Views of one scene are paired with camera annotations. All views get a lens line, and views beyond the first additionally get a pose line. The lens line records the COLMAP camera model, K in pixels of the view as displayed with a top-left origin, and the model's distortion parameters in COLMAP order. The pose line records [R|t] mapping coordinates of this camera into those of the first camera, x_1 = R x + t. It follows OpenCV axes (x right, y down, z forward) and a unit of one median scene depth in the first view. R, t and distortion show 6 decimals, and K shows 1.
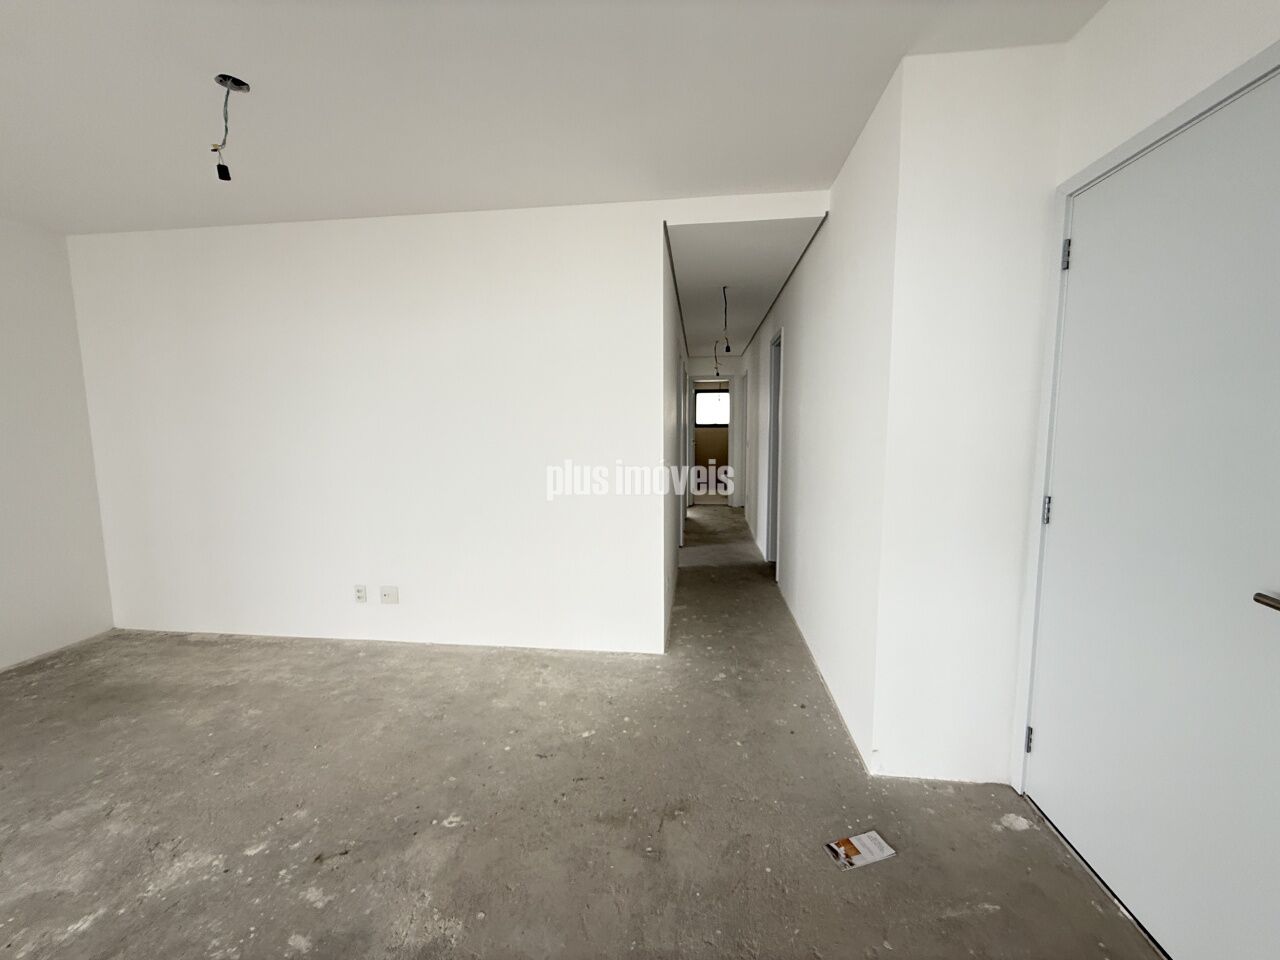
lens RADIAL K [[510.2, 0, 639.0], [0, 510.2, 475.5], [0, 0, 1]] dist [0.000092, -0.000345]
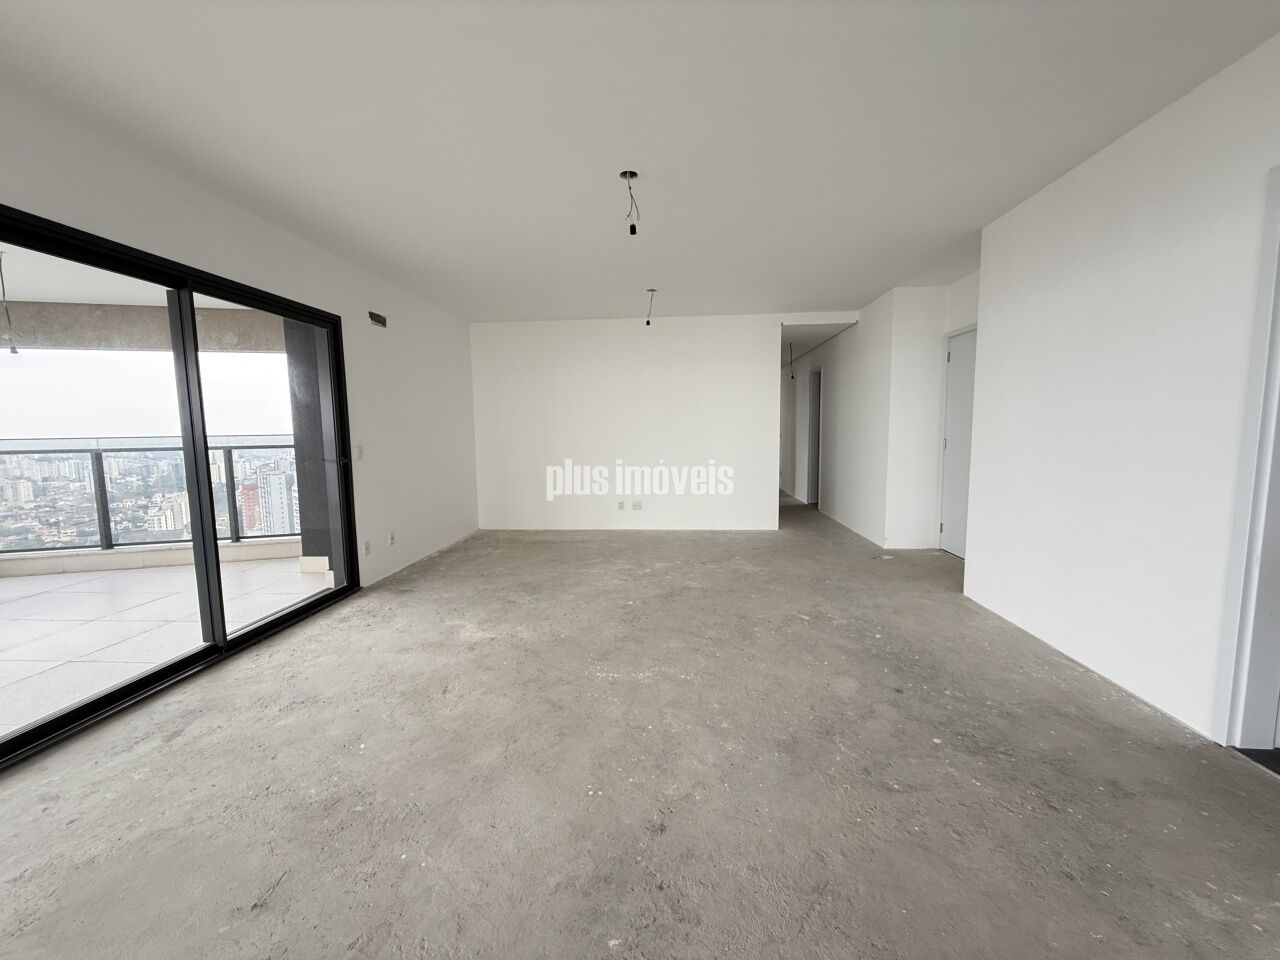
lens RADIAL K [[510.2, 0, 643.5], [0, 510.2, 479.8], [0, 0, 1]] dist [0.000092, -0.000345]
pose [[0.999131, -0.009519, 0.040587, -0.540185], [0.009646, 0.999949, -0.002927, 0.140151], [-0.040557, 0.003316, 0.999172, -0.956490]]
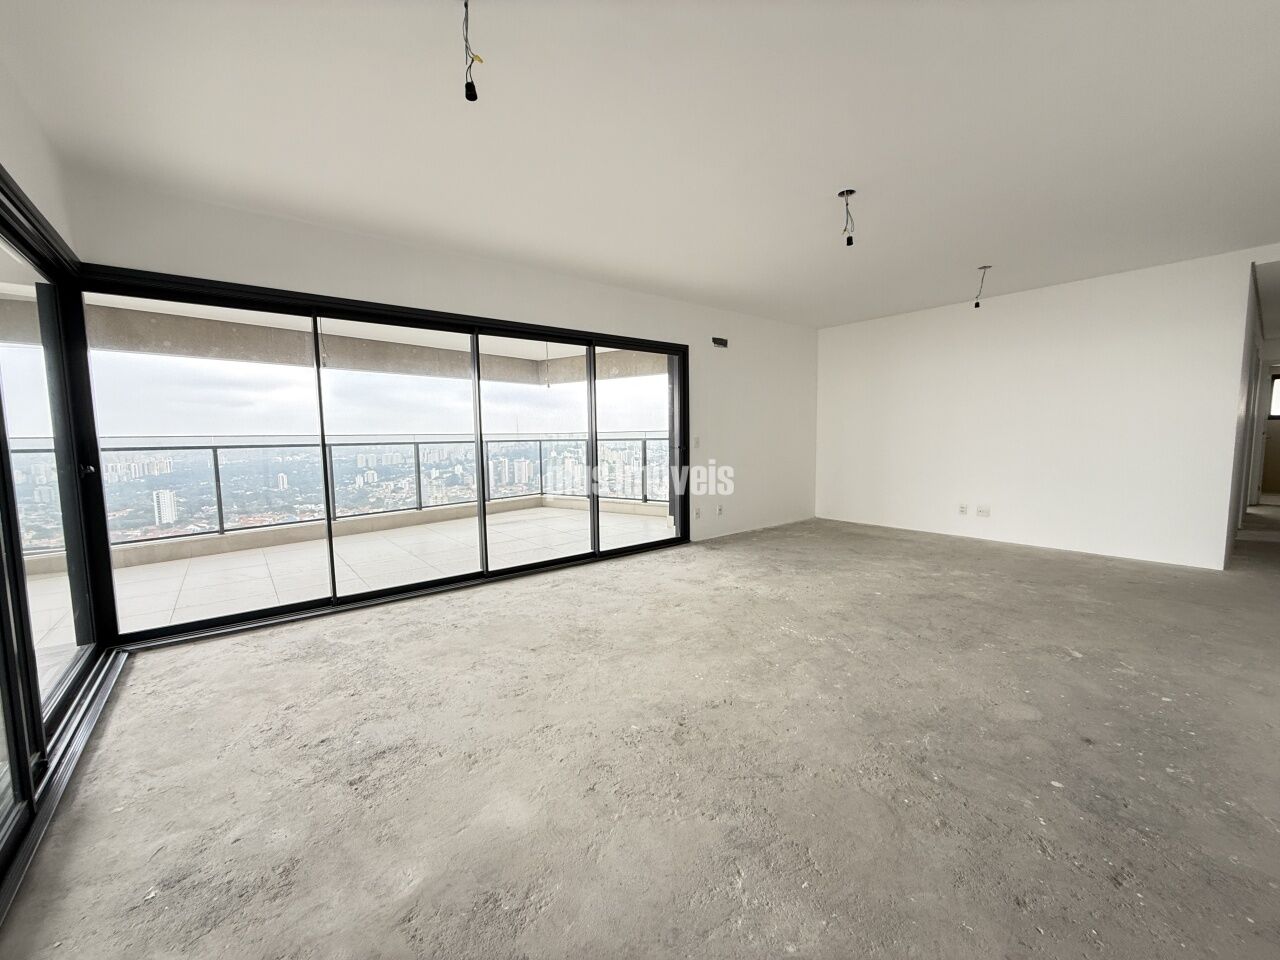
lens RADIAL K [[510.2, 0, 640.1], [0, 510.2, 481.3], [0, 0, 1]] dist [0.000092, -0.000345]
pose [[0.715299, 0.061430, -0.696113, -0.124937], [-0.061967, 0.997780, 0.024377, 0.161346], [0.696066, 0.025699, 0.717518, -1.033859]]
